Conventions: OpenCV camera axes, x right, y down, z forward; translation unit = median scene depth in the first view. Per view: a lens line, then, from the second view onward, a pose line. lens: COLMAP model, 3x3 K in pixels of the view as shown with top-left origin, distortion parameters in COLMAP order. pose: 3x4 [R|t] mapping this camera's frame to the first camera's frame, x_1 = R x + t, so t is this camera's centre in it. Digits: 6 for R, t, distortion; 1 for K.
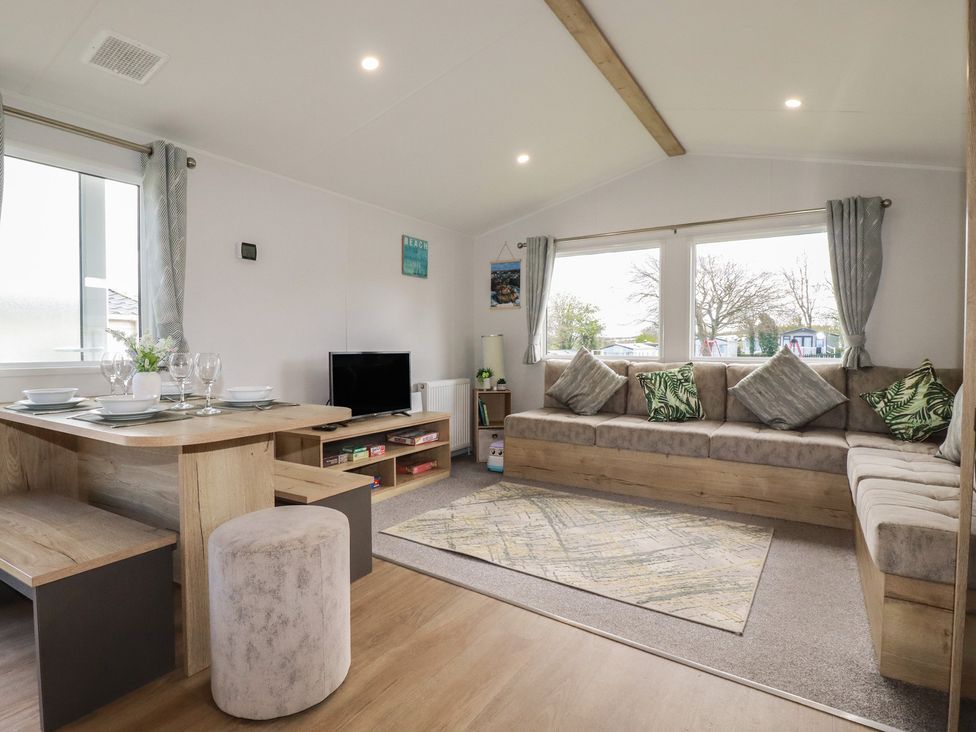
lens RADIAL K [[520.0, 0, 489.0], [0, 520.0, 361.0], [0, 0, 1]] dist [-0.003297, -0.010629]
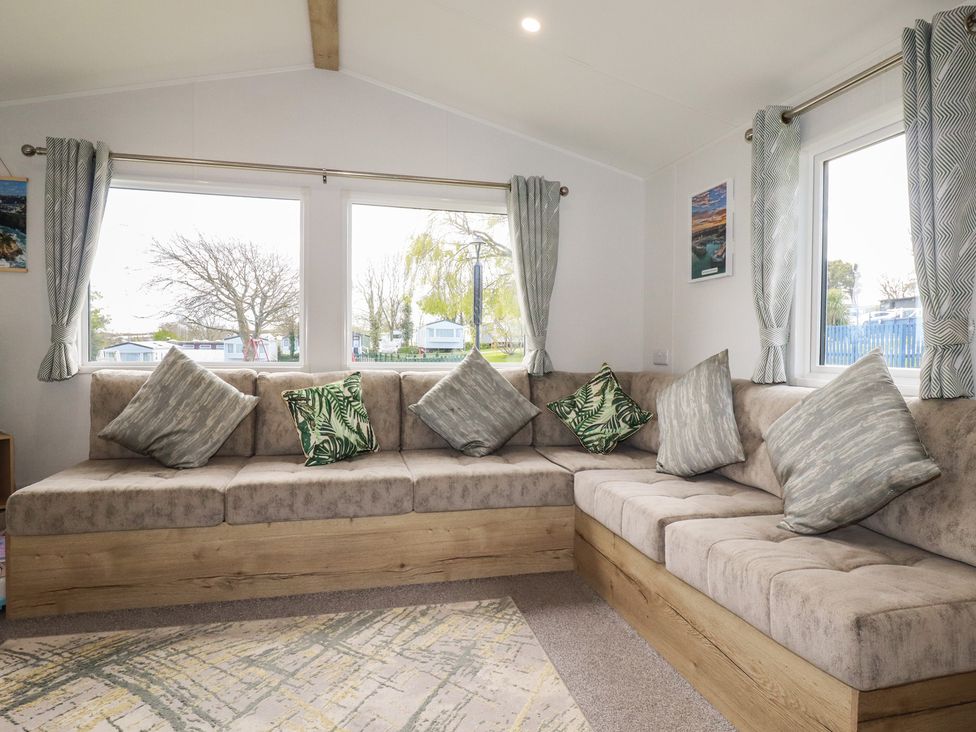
lens RADIAL K [[574.7, 0, 489.6], [0, 574.7, 358.9], [0, 0, 1]] dist [0.000424, -0.010528]
pose [[0.691178, -0.010530, 0.722608, -0.046310], [0.013951, 0.999902, 0.001227, -0.013054], [-0.722550, 0.009234, 0.691257, 0.366795]]
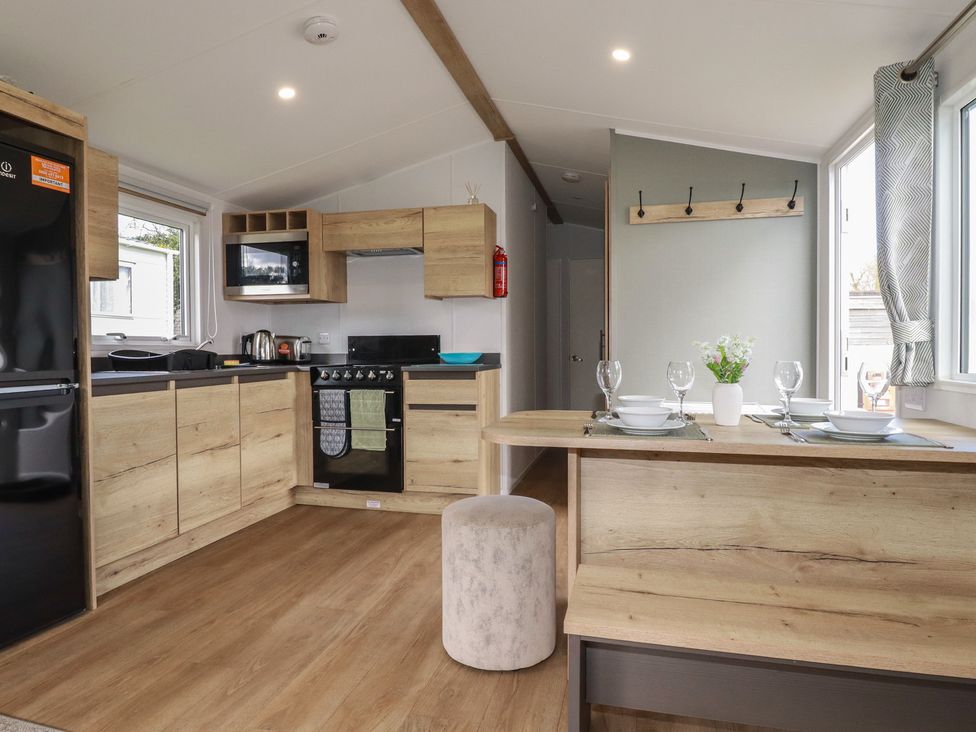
lens RADIAL K [[598.5, 0, 488.1], [0, 598.5, 357.1], [0, 0, 1]] dist [0.005710, -0.002752]
pose [[-0.949464, 0.009411, -0.313736, 0.016353], [-0.003810, 0.999131, 0.041501, -0.033313], [0.313854, 0.040599, -0.948603, 0.981298]]
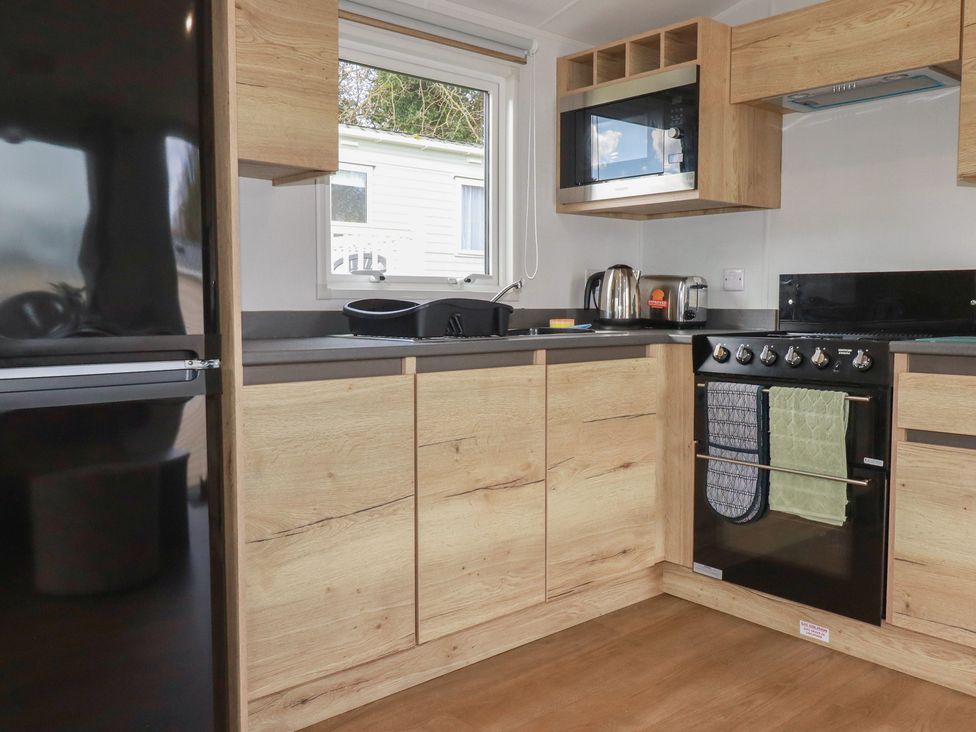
lens RADIAL K [[844.6, 0, 488.3], [0, 844.6, 356.1], [0, 0, 1]] dist [0.019162, -0.021782]
pose [[-0.959798, -0.020063, 0.279974, -0.052728], [0.005984, 0.995753, 0.091869, -0.022473], [-0.280628, 0.089852, -0.955602, 0.654464]]
